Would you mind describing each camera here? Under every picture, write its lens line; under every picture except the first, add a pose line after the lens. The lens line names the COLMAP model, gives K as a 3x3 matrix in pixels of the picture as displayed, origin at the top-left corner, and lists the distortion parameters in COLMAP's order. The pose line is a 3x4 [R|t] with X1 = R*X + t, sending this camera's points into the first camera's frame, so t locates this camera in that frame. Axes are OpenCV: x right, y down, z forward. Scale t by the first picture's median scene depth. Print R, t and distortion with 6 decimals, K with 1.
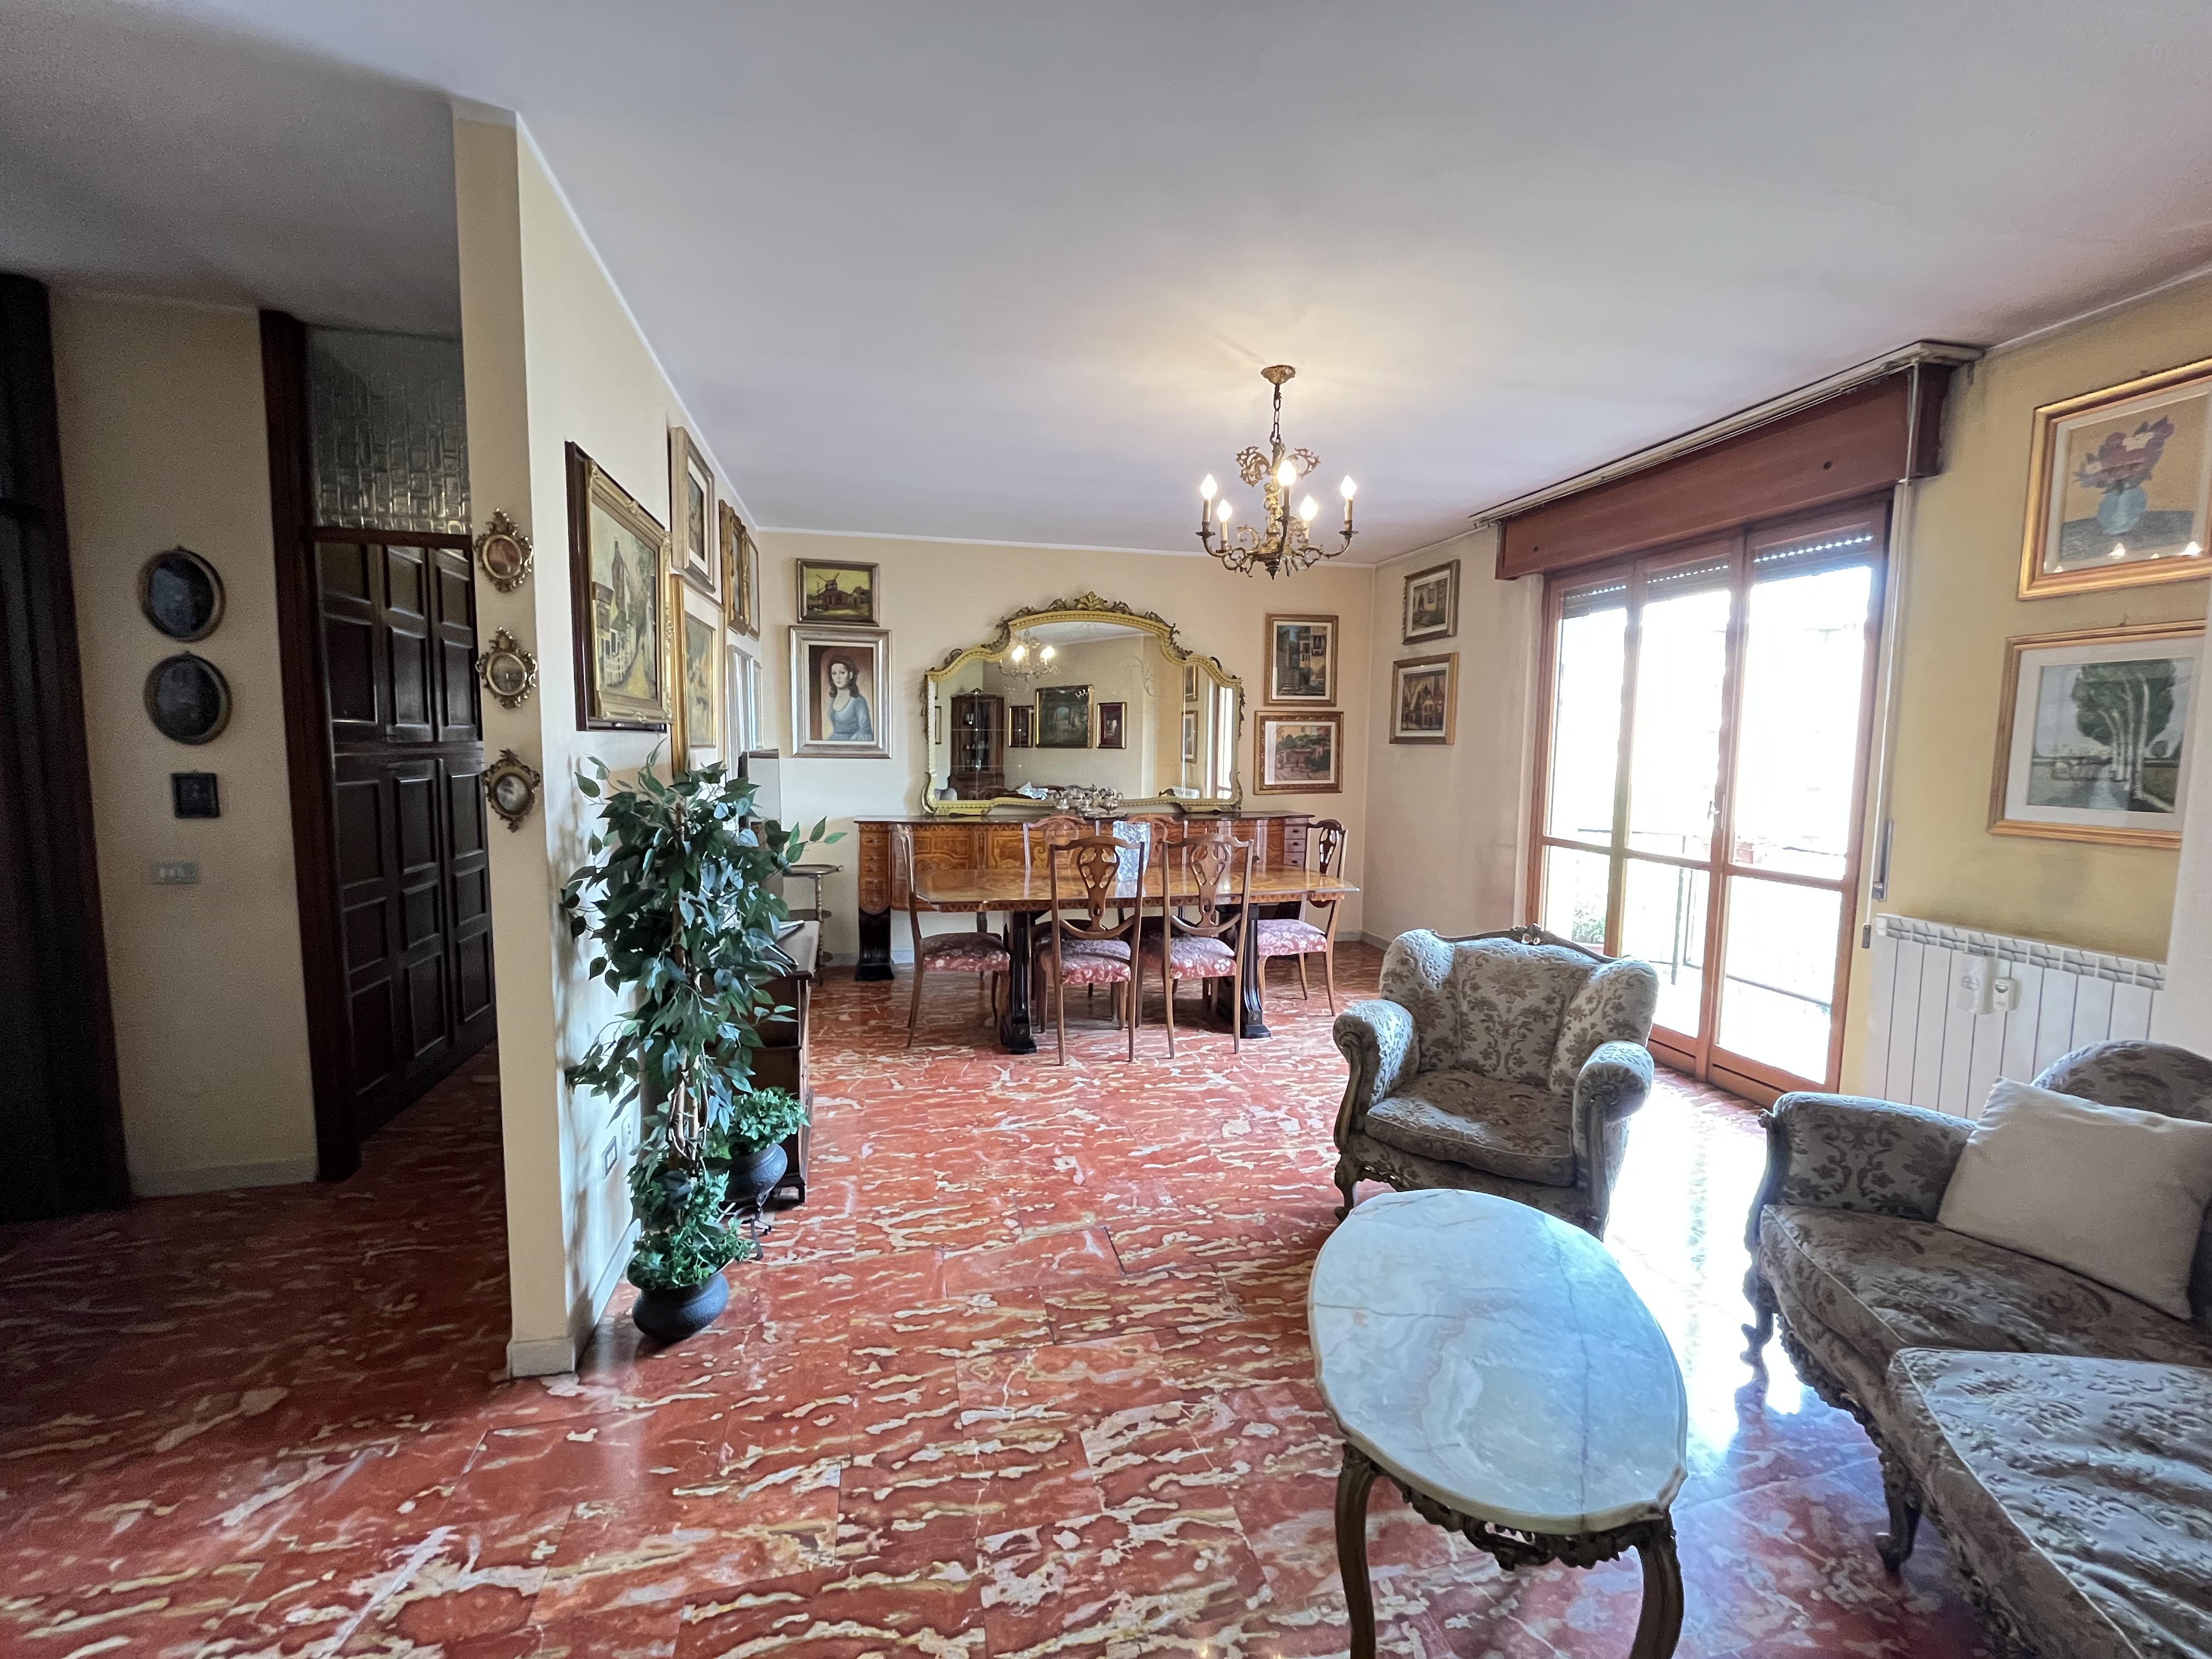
lens RADIAL K [[893.7, 0, 1103.4], [0, 893.7, 821.2], [0, 0, 1]] dist [-0.002146, -0.000698]
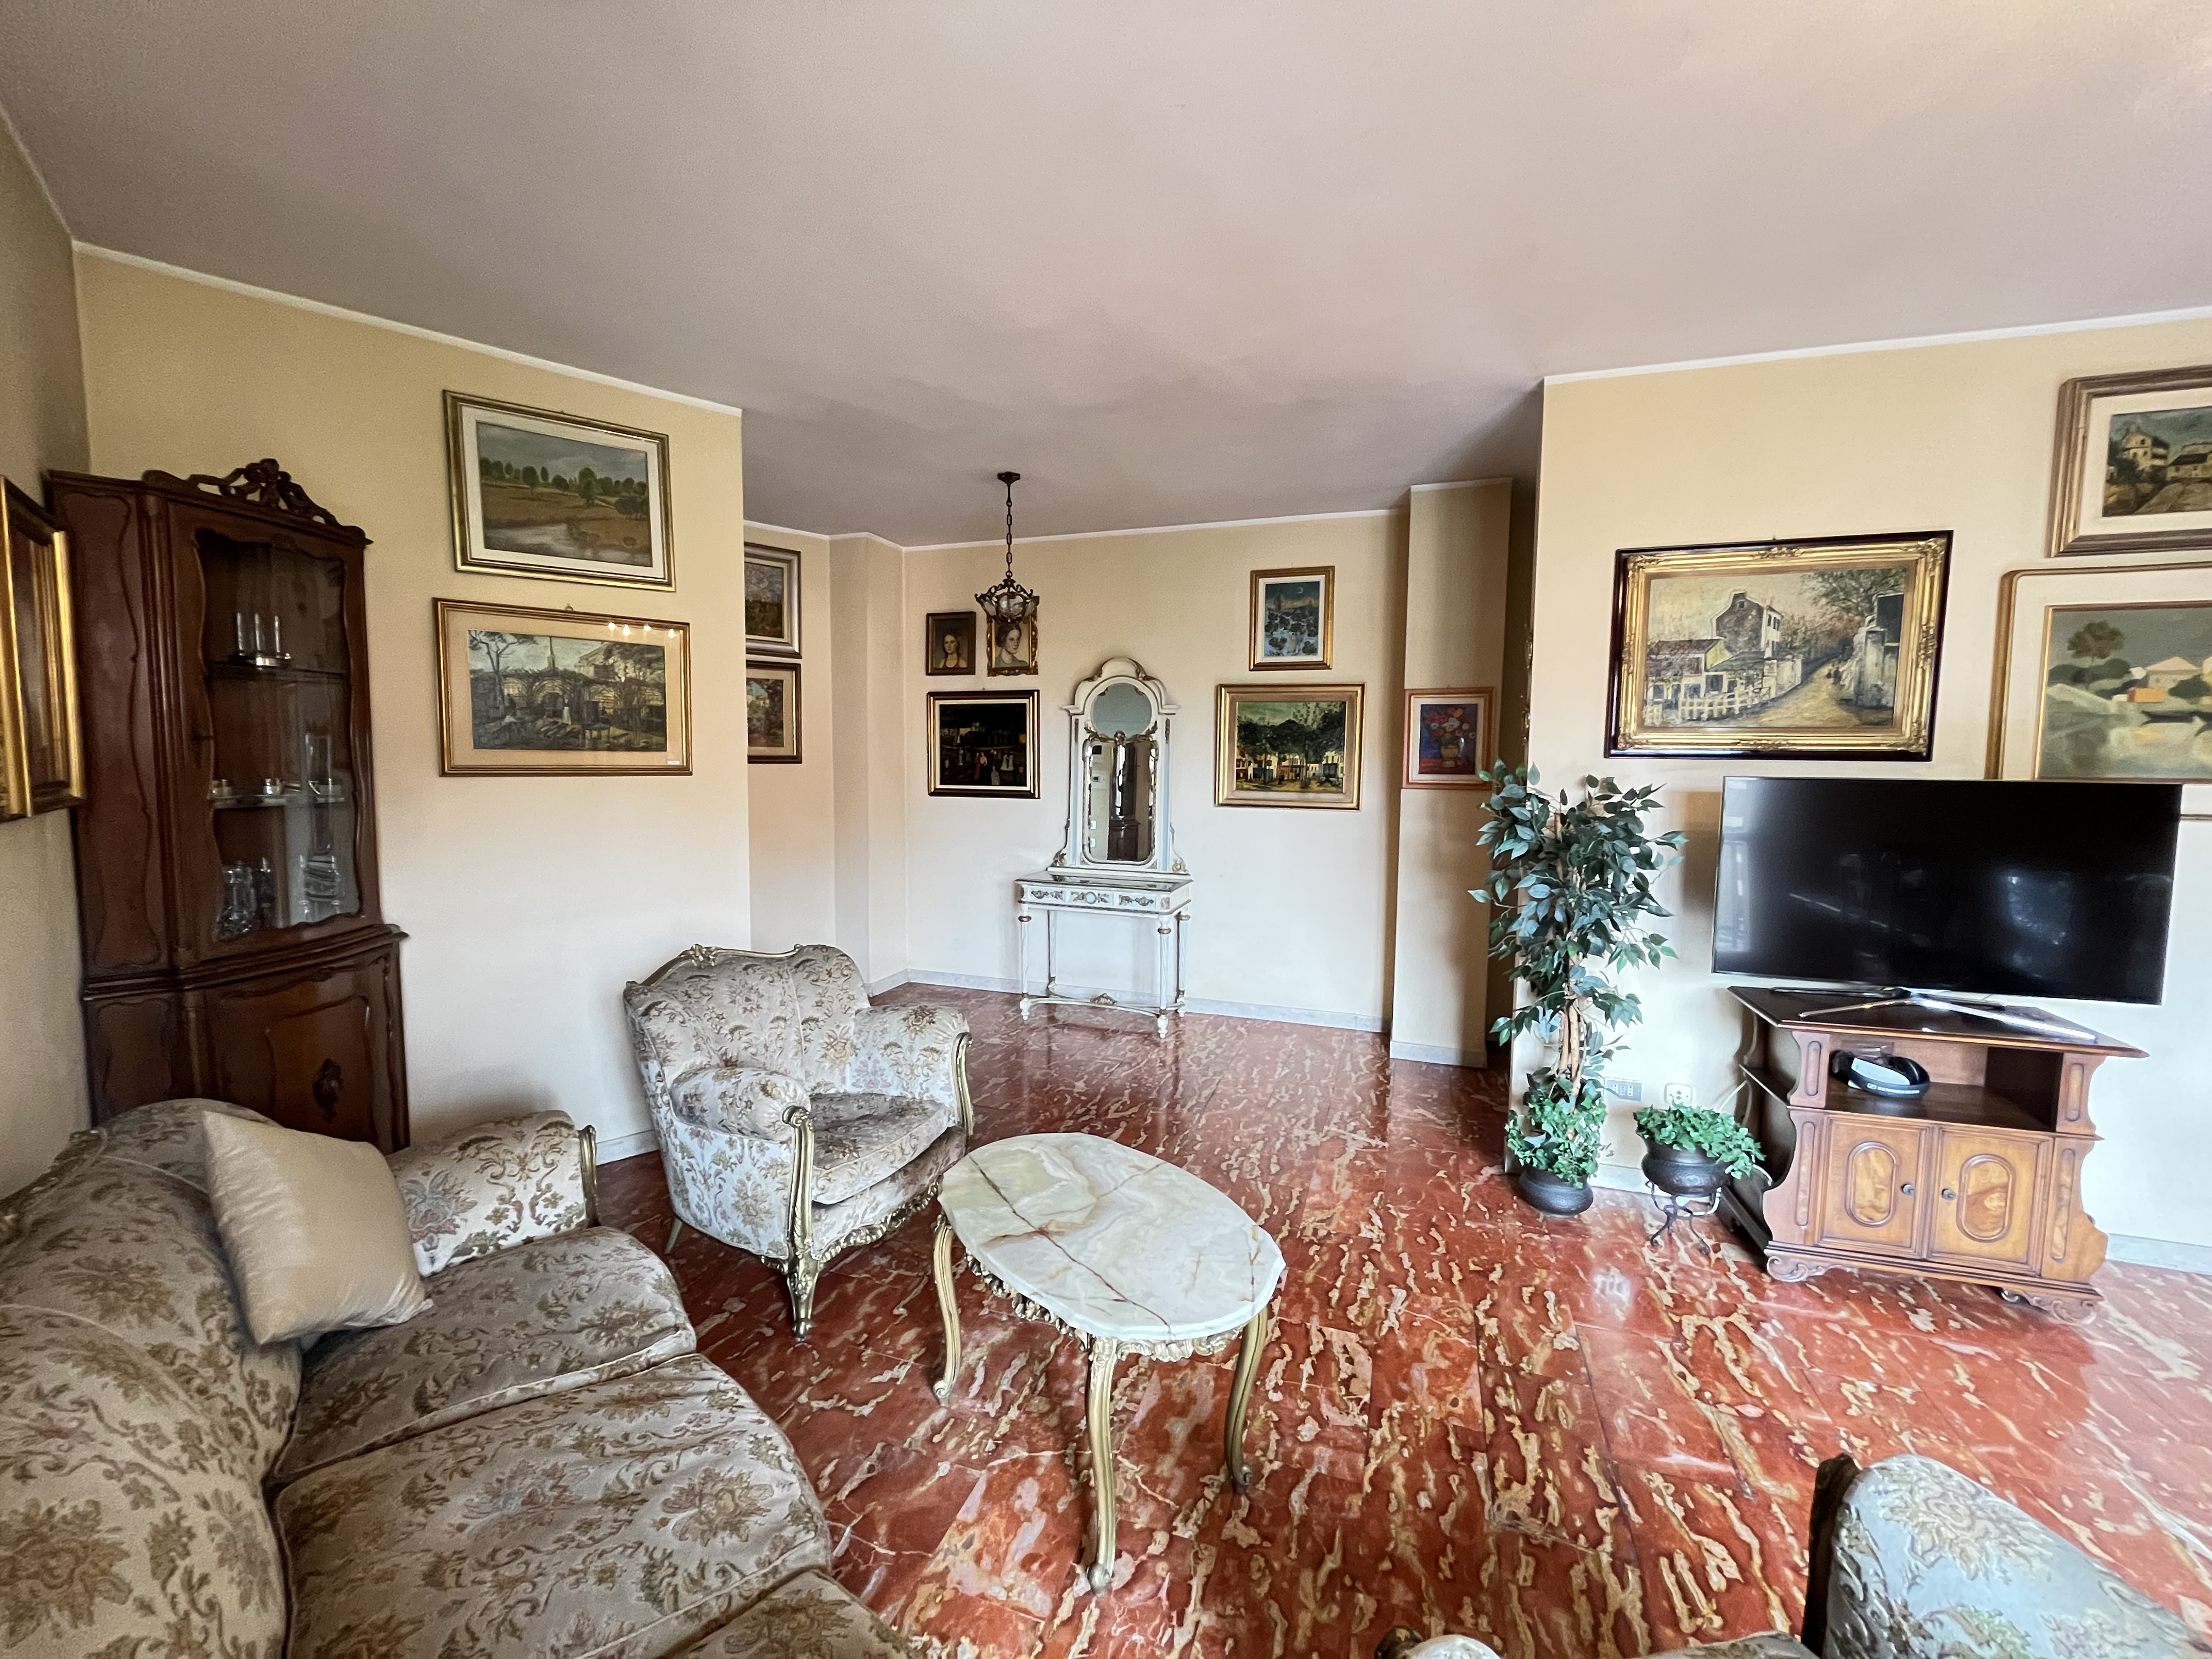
lens RADIAL K [[893.7, 0, 1102.3], [0, 893.7, 823.5], [0, 0, 1]] dist [-0.002146, -0.000698]
pose [[-0.545436, 0.050719, -0.836617, 0.821180], [-0.089841, 0.988879, 0.118522, -0.078370], [0.833324, 0.139808, -0.534813, 0.912621]]
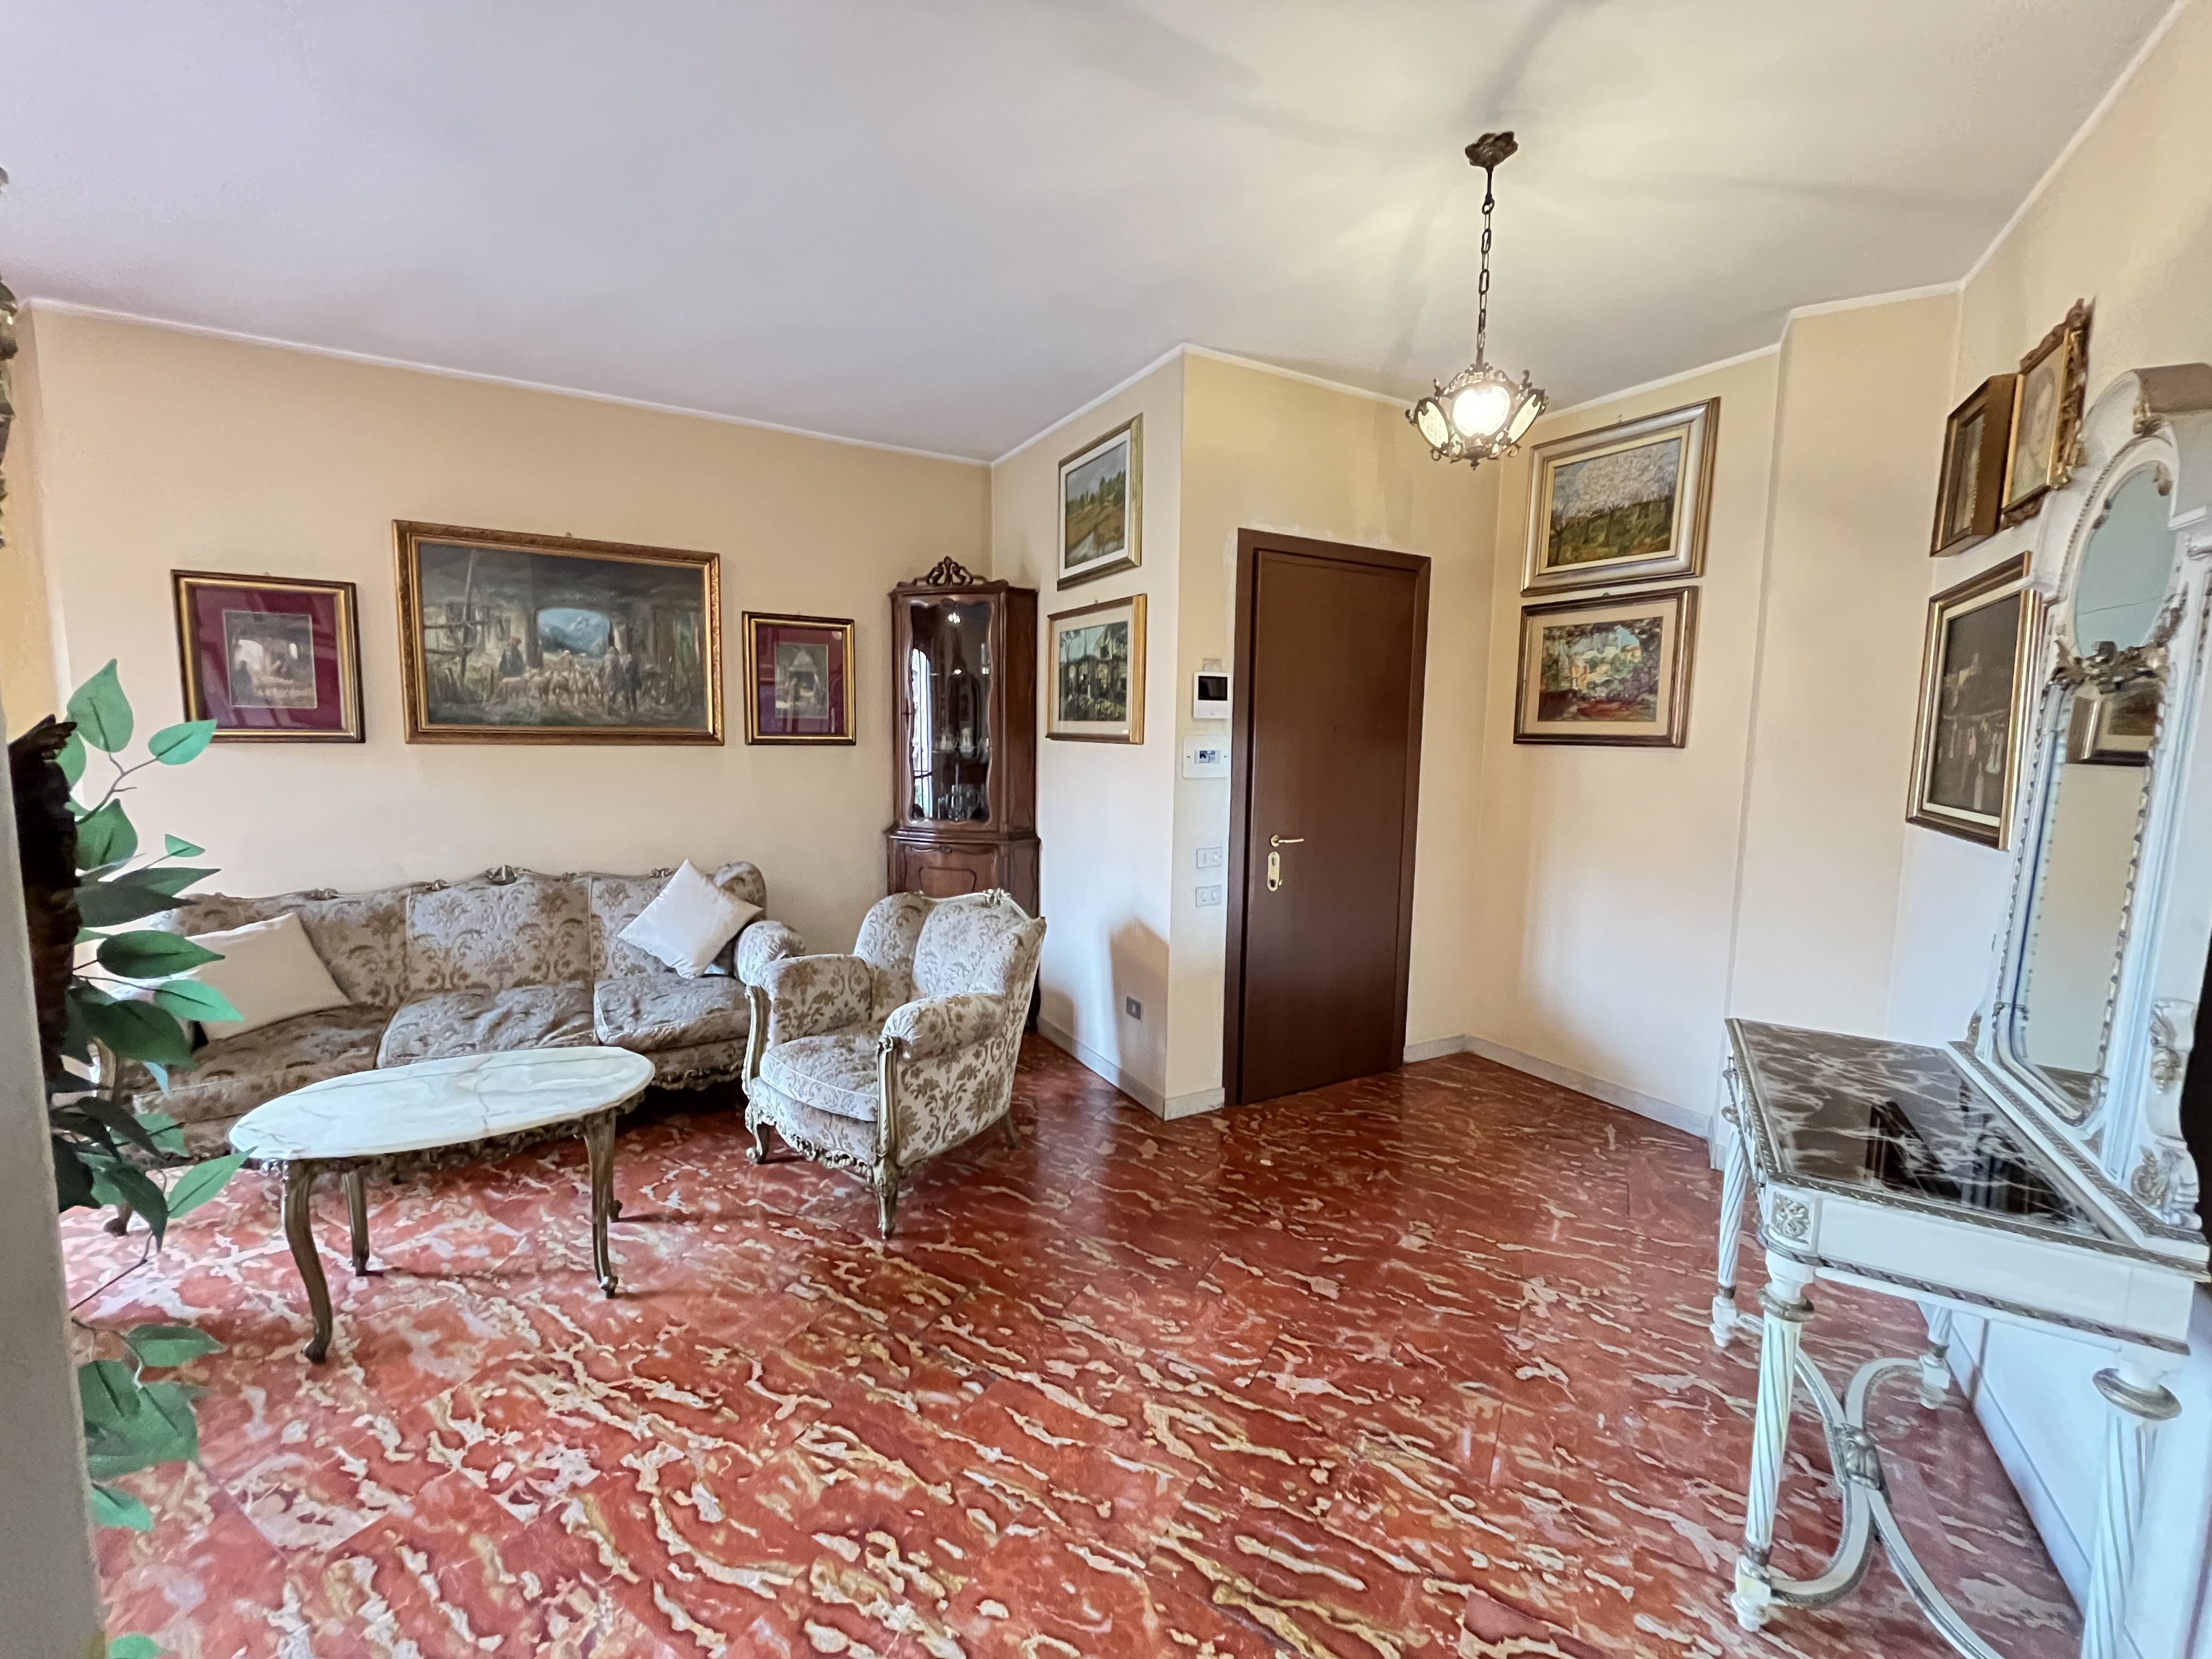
lens RADIAL K [[893.7, 0, 1102.5], [0, 893.7, 824.2], [0, 0, 1]] dist [-0.002146, -0.000698]
pose [[-0.723229, -0.093837, 0.684204, -0.746113], [0.039388, 0.983509, 0.176520, -0.060348], [-0.689484, 0.154614, -0.707606, 0.711647]]
